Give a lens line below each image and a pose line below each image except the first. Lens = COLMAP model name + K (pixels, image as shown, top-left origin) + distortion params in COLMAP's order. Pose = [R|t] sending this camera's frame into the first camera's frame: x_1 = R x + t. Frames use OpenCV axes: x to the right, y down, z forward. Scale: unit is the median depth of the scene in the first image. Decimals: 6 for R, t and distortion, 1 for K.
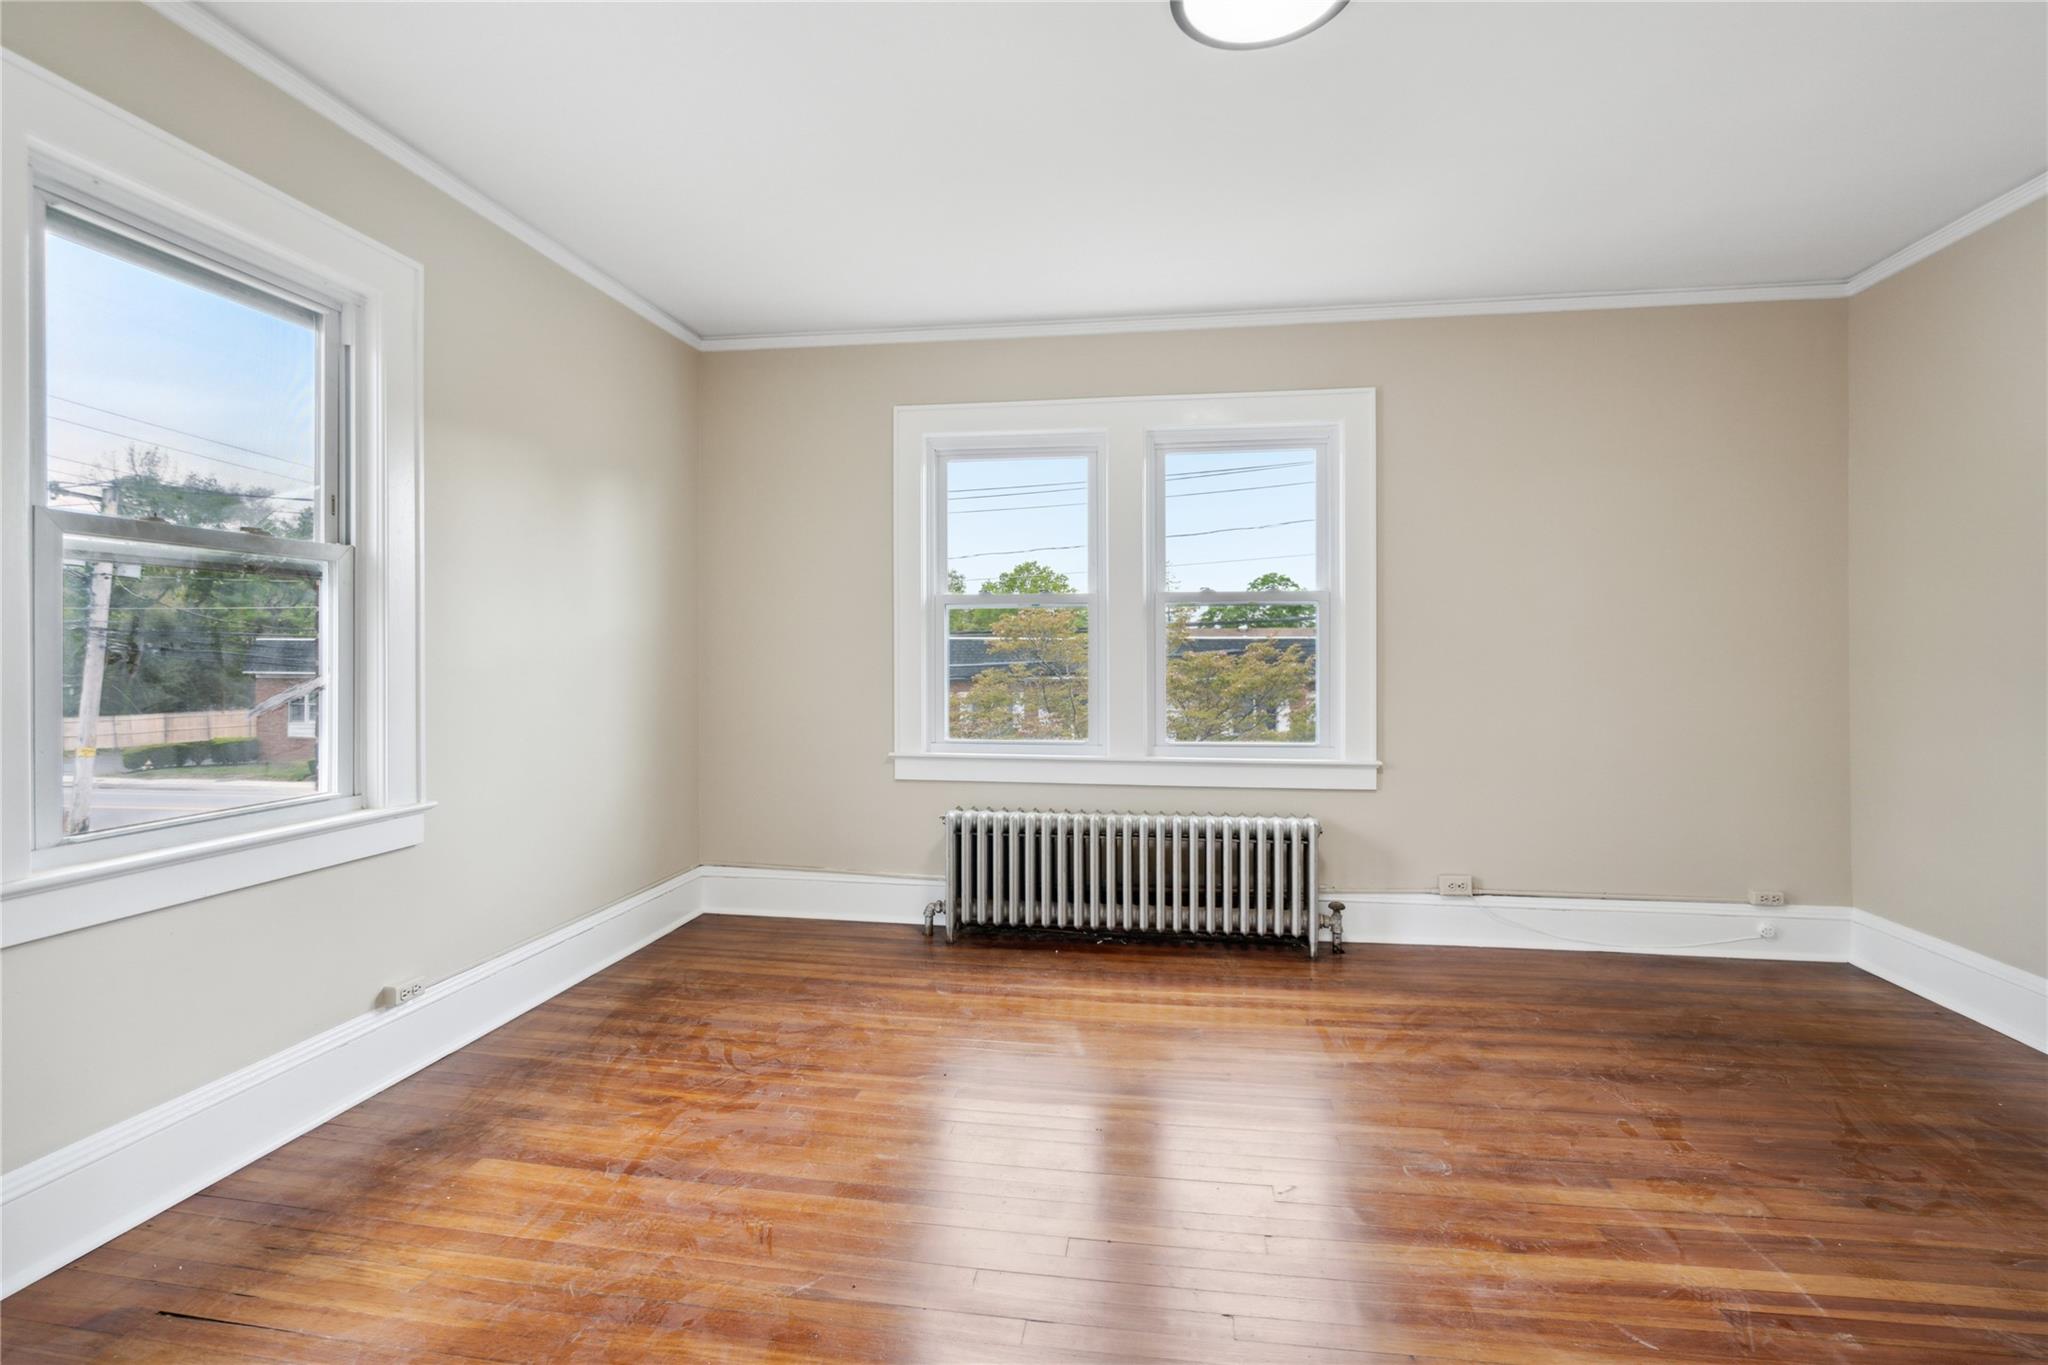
lens RADIAL K [[930.4, 0, 1042.8], [0, 930.4, 666.5], [0, 0, 1]] dist [-0.002634, 0.002316]
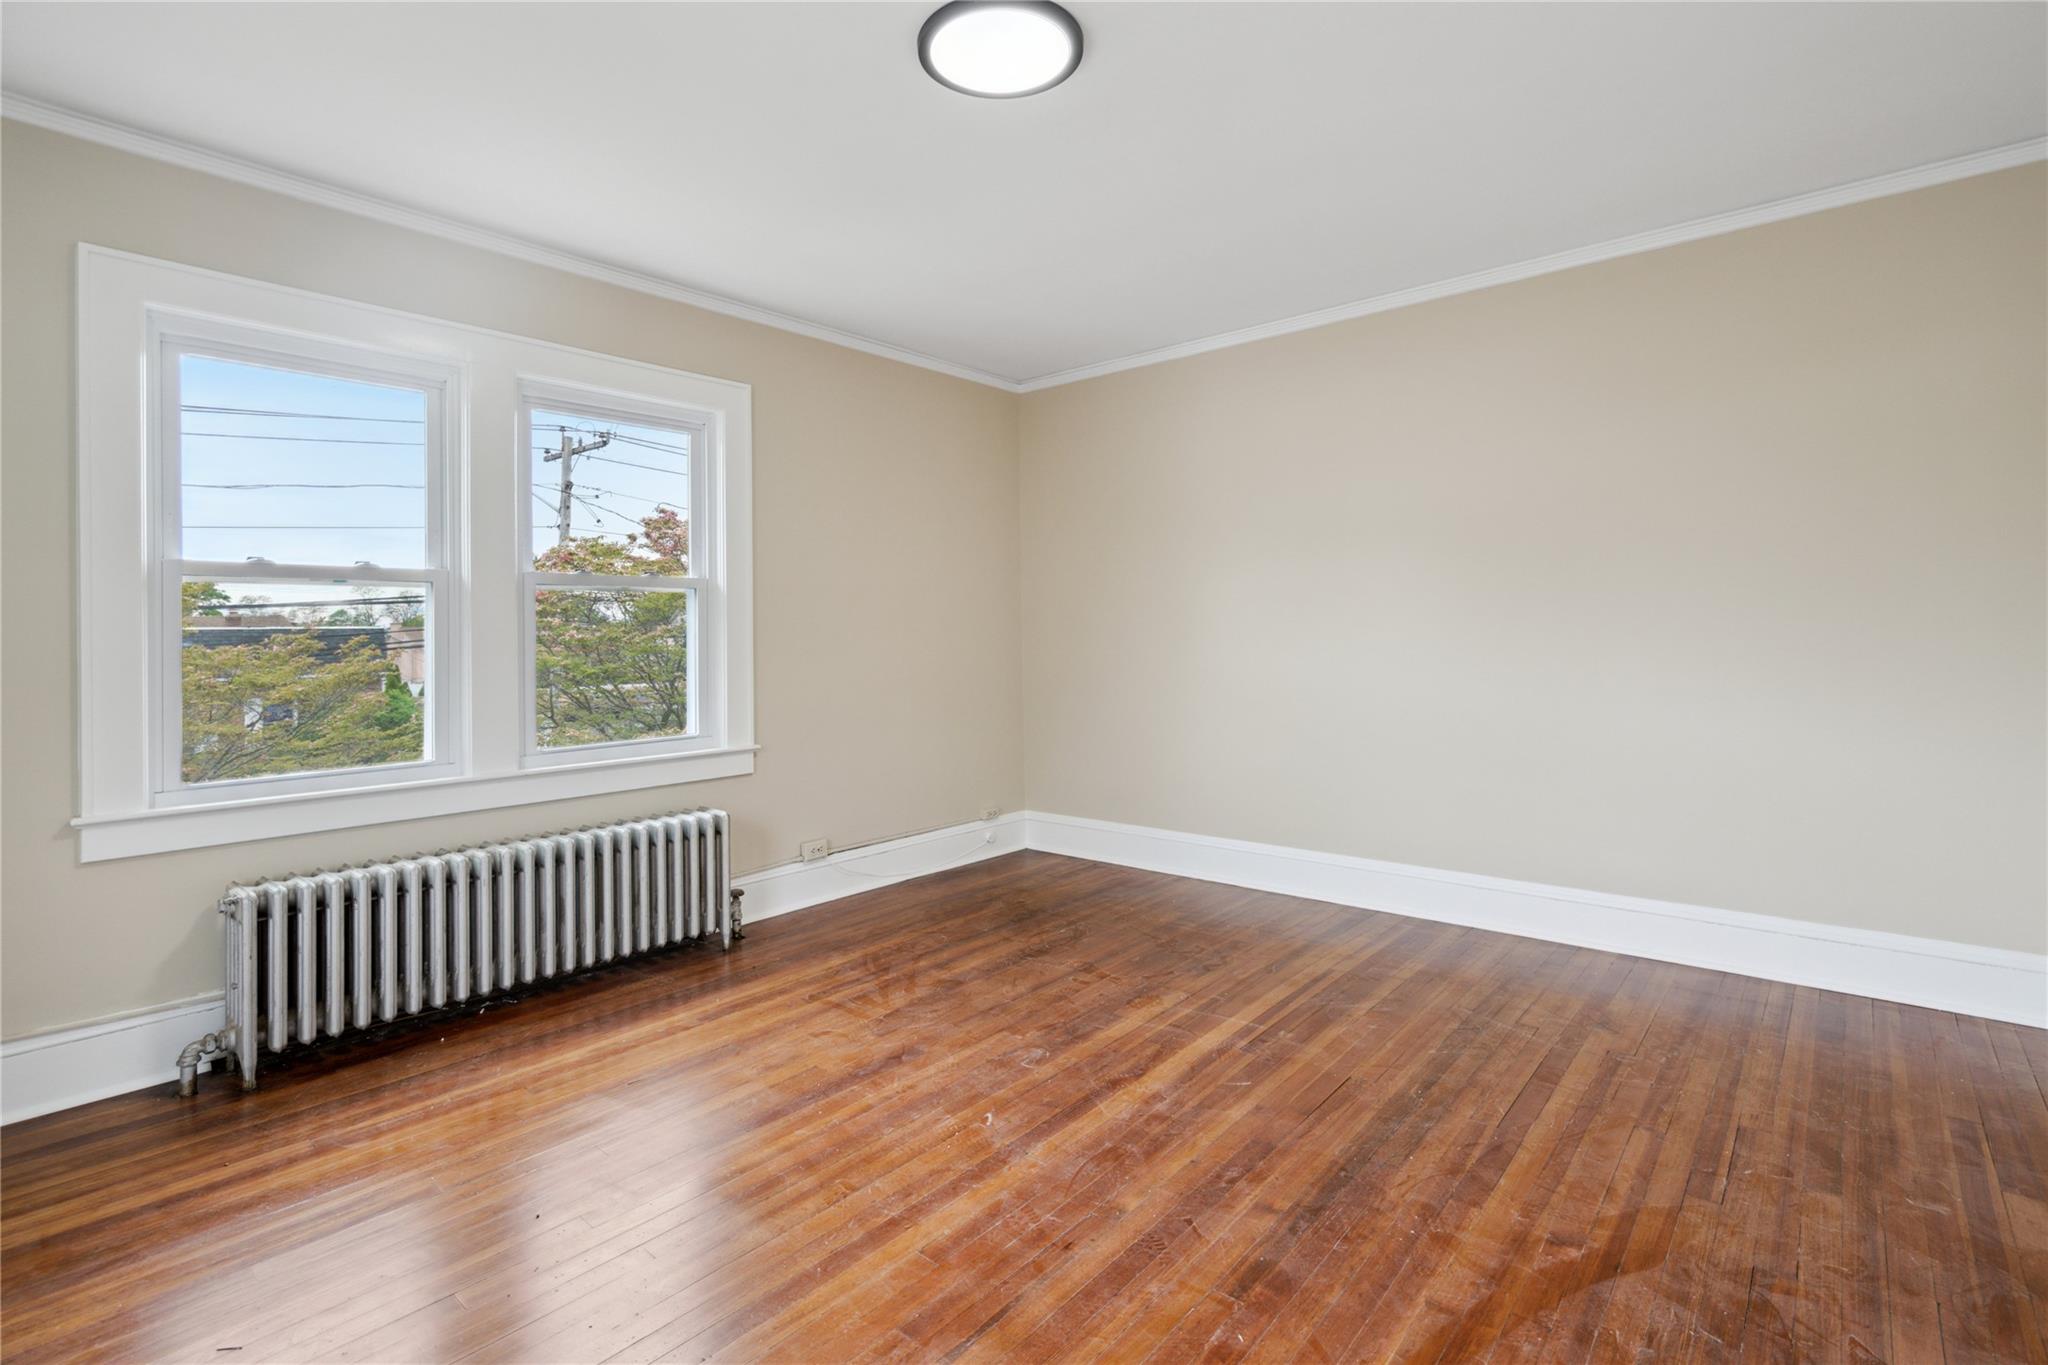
lens RADIAL K [[930.4, 0, 1028.2], [0, 930.4, 641.5], [0, 0, 1]] dist [-0.002634, 0.002316]
pose [[0.557832, -0.013871, 0.829838, -0.389840], [0.024537, 0.999699, 0.000216, -0.007488], [-0.829591, 0.020241, 0.558005, 0.198296]]
